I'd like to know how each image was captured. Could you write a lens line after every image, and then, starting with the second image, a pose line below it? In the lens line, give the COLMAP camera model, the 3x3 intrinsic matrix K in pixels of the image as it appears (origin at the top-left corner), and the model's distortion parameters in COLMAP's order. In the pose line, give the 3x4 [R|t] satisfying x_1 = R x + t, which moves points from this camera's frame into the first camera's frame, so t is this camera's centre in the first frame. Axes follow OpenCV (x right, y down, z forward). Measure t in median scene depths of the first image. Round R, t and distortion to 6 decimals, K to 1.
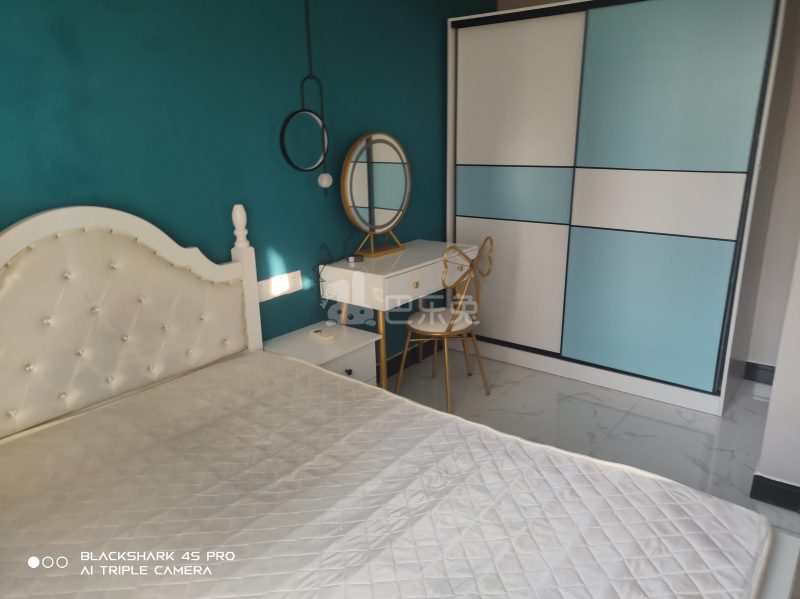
lens RADIAL K [[591.2, 0, 398.3], [0, 591.2, 294.6], [0, 0, 1]] dist [0.032738, -0.007706]
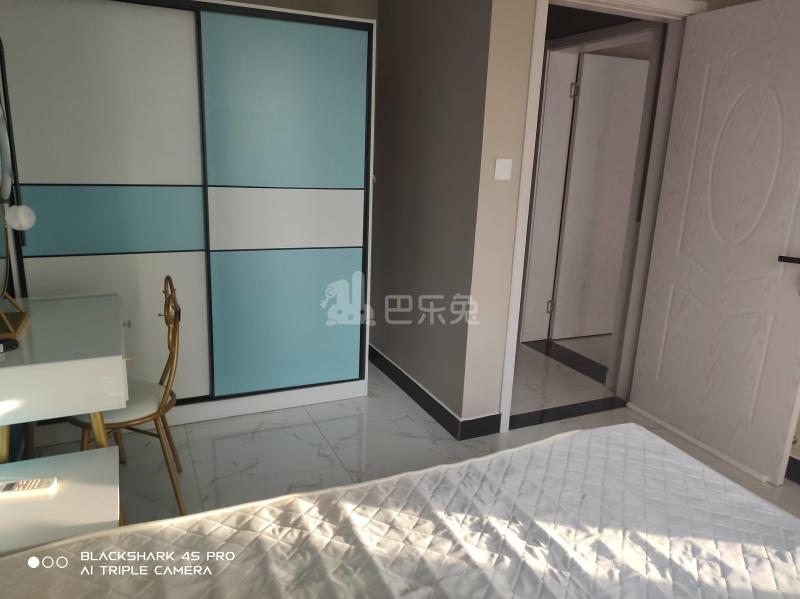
lens RADIAL K [[591.2, 0, 398.3], [0, 591.2, 294.6], [0, 0, 1]] dist [0.032738, -0.007706]
pose [[0.449287, -0.180217, 0.875022, -0.413133], [0.198533, 0.975093, 0.098889, -0.092308], [-0.871049, 0.129291, 0.473875, 0.371452]]
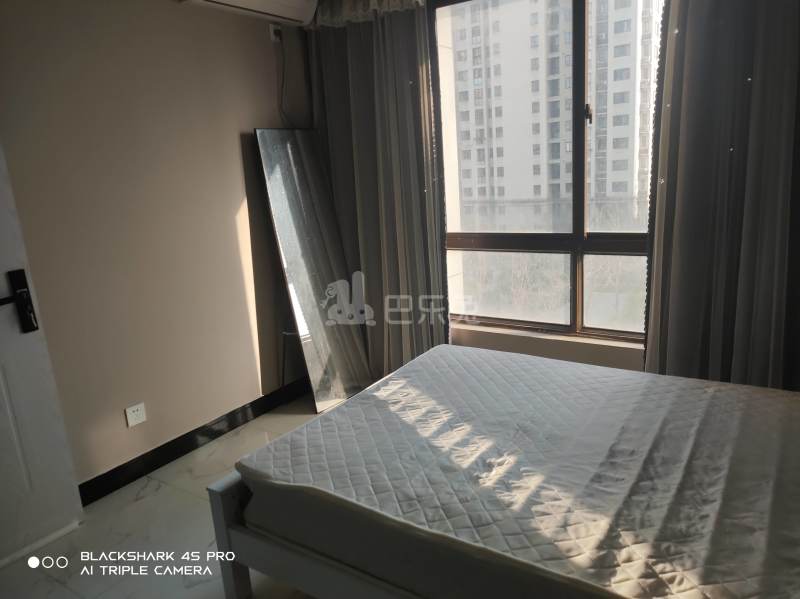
lens RADIAL K [[591.2, 0, 398.3], [0, 591.2, 294.6], [0, 0, 1]] dist [0.032738, -0.007706]
pose [[-0.993289, 0.103690, -0.051243, 0.137349], [0.065648, 0.870194, 0.488317, -0.283685], [0.095225, 0.481676, -0.871161, 0.975777]]
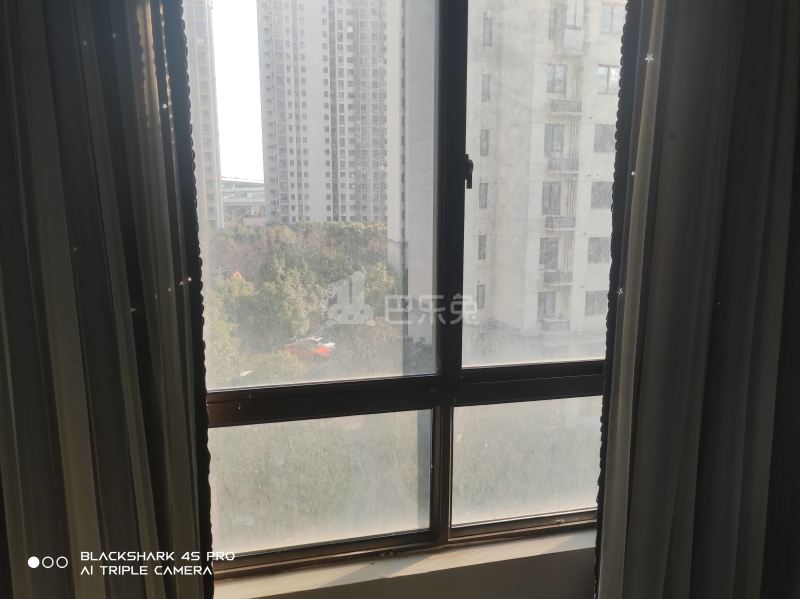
lens RADIAL K [[591.2, 0, 398.3], [0, 591.2, 294.6], [0, 0, 1]] dist [0.032738, -0.007706]
pose [[-0.624234, 0.152212, -0.766266, 0.236669], [-0.203168, 0.915459, 0.347357, -0.111716], [0.754357, 0.372513, -0.540536, 0.279210]]
